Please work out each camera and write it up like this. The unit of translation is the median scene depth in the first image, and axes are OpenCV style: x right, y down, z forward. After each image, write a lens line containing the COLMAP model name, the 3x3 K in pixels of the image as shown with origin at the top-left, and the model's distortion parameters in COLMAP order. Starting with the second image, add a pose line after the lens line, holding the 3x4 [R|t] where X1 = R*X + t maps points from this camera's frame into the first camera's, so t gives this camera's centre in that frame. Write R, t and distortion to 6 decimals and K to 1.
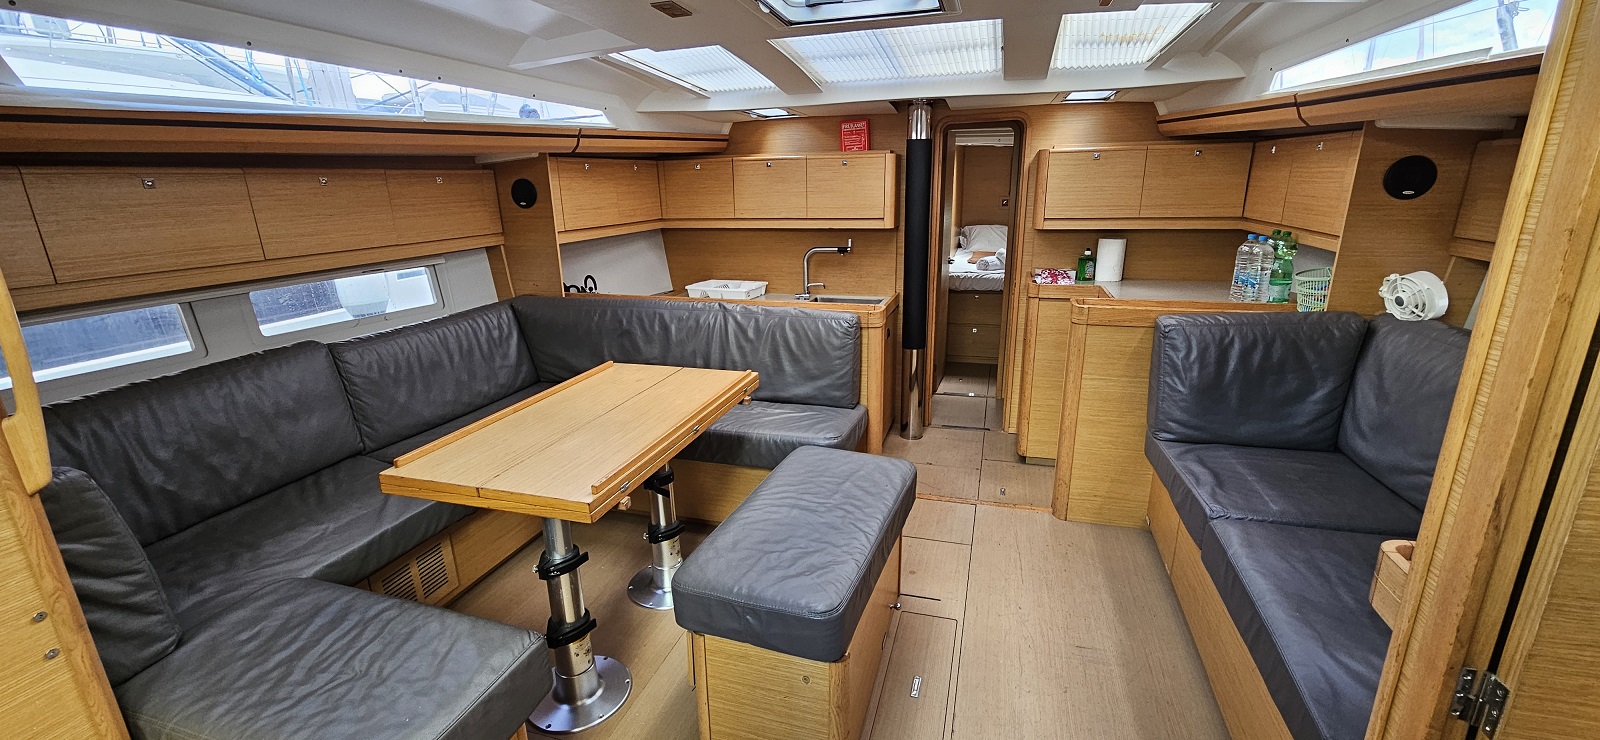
lens RADIAL K [[646.6, 0, 801.4], [0, 646.6, 371.6], [0, 0, 1]] dist [0.003833, 0.000731]
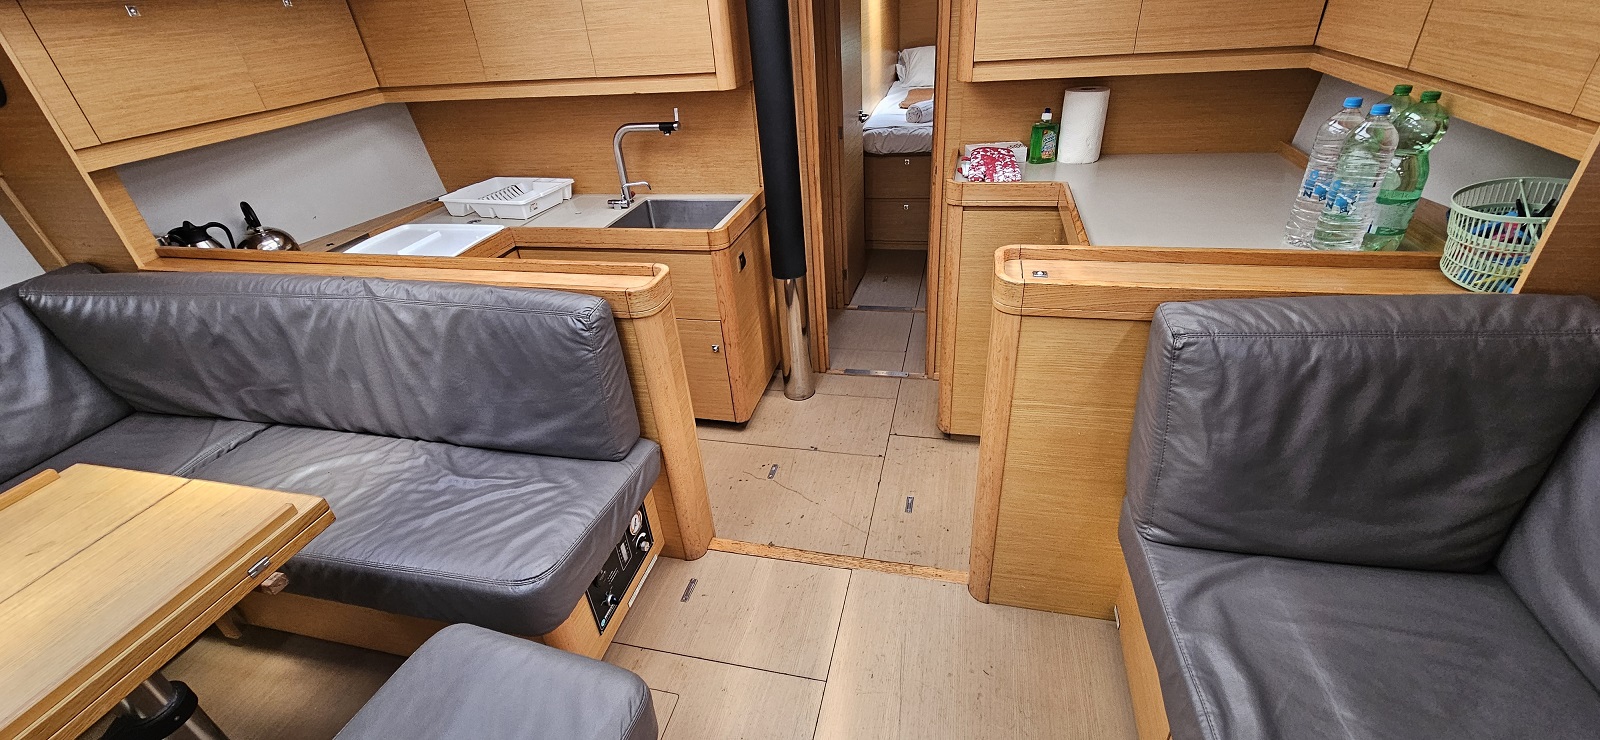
lens RADIAL K [[646.6, 0, 802.0], [0, 646.6, 363.6], [0, 0, 1]] dist [0.003833, 0.000731]
pose [[0.997254, -0.070719, 0.021967, 0.185167], [0.063188, 0.967323, 0.245549, -0.124829], [-0.038614, -0.243487, 0.969135, 0.365385]]
